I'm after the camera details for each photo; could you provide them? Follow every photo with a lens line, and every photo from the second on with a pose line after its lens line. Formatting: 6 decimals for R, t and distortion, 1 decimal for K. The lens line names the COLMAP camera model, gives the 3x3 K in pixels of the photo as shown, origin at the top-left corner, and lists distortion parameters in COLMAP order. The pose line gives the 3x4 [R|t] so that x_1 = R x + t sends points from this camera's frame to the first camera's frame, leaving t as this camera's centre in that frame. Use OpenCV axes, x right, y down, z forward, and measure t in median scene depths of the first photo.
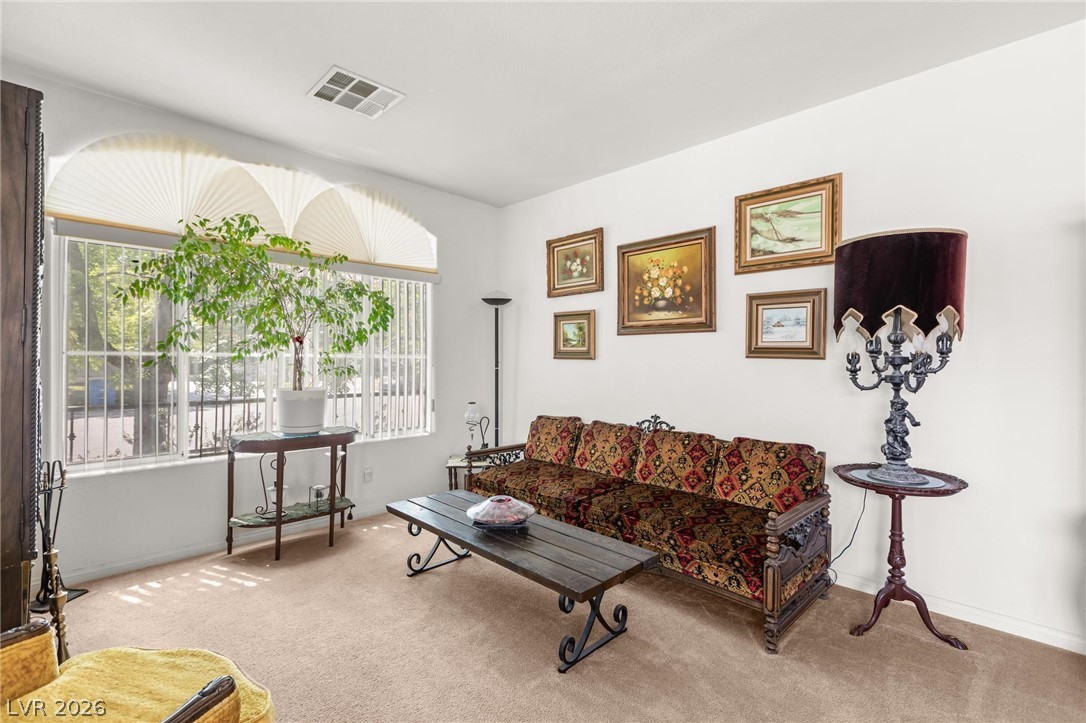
lens RADIAL K [[495.4, 0, 540.6], [0, 495.4, 356.7], [0, 0, 1]] dist [-0.004723, -0.000951]
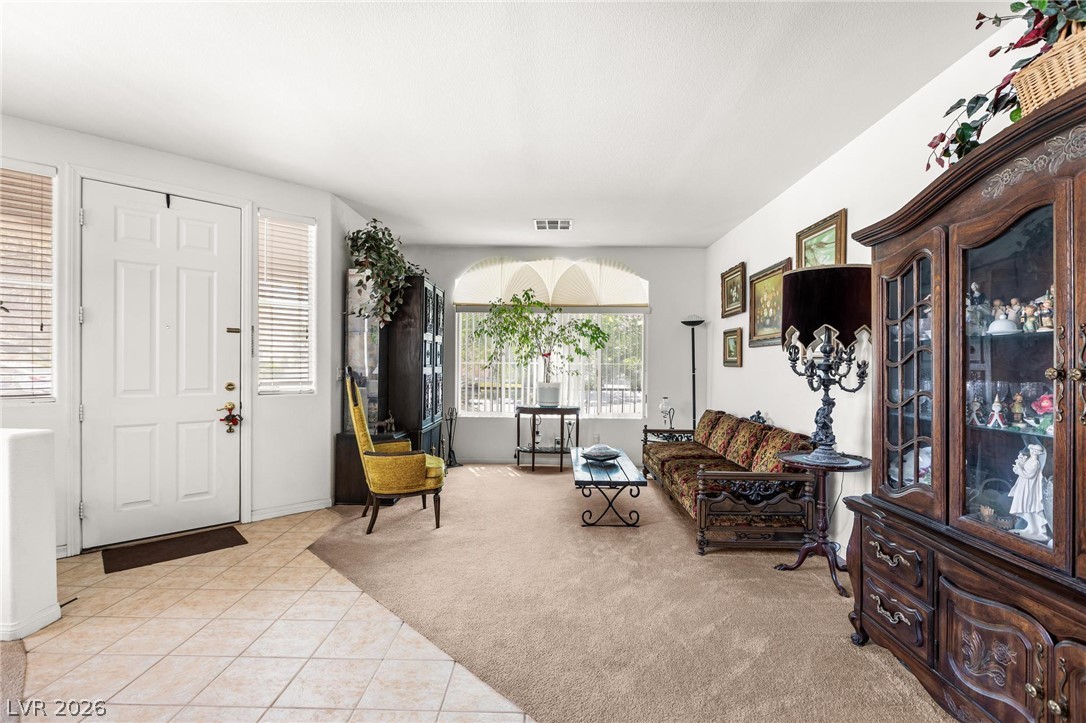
lens RADIAL K [[495.4, 0, 540.6], [0, 495.4, 356.7], [0, 0, 1]] dist [-0.004723, -0.000951]
pose [[0.699706, -0.009063, -0.714374, 0.711449], [-0.005366, 0.999825, -0.017940, 0.005330], [0.714411, 0.016386, 0.699534, -0.261790]]
